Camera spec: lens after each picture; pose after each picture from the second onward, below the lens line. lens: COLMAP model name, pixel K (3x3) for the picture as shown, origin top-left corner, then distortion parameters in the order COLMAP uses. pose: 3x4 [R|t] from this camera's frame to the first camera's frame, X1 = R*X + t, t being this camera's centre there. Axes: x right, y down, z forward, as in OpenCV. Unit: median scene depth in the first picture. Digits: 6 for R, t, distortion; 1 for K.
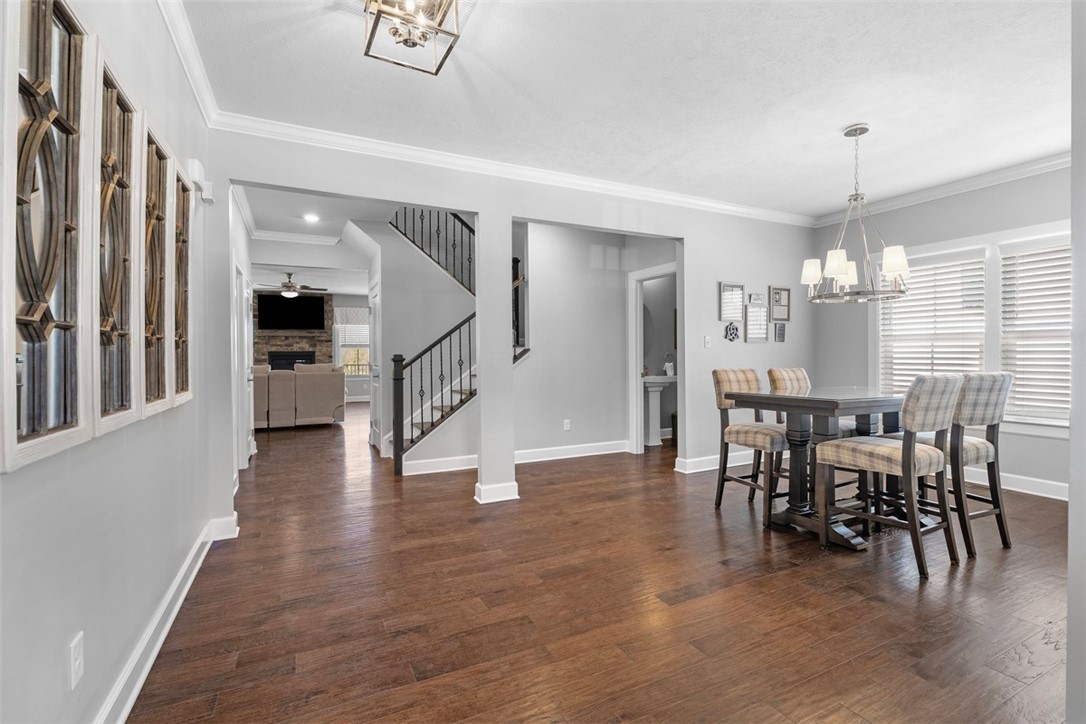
lens RADIAL K [[493.7, 0, 544.6], [0, 493.7, 358.9], [0, 0, 1]] dist [-0.006511, 0.001401]
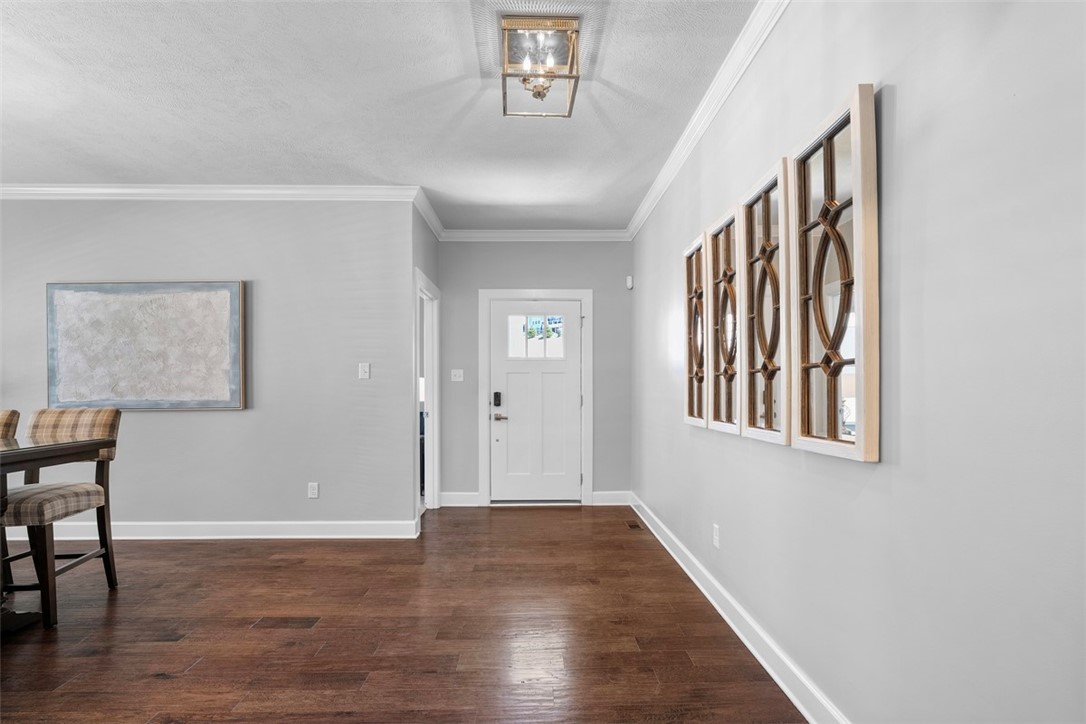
lens RADIAL K [[496.1, 0, 543.5], [0, 496.1, 365.4], [0, 0, 1]] dist [-0.005359, 0.000316]
pose [[-0.904246, 0.028586, 0.426053, -0.415399], [0.010125, 0.998912, -0.045532, -0.002323], [-0.426891, -0.036858, -0.903552, 1.105296]]
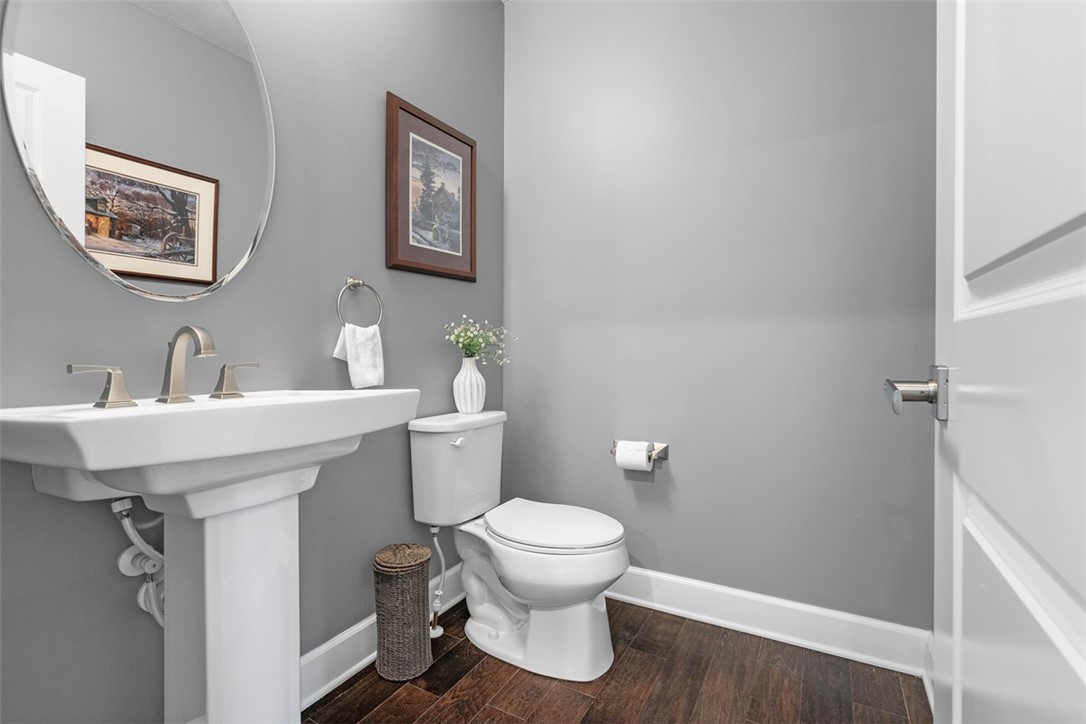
lens RADIAL K [[493.7, 0, 544.6], [0, 493.7, 358.9], [0, 0, 1]] dist [-0.006511, 0.001401]
pose [[0.831244, -0.008554, 0.555842, 0.361339], [0.002991, 0.999936, 0.010915, 0.037996], [-0.555900, -0.007411, 0.831216, 1.414453]]
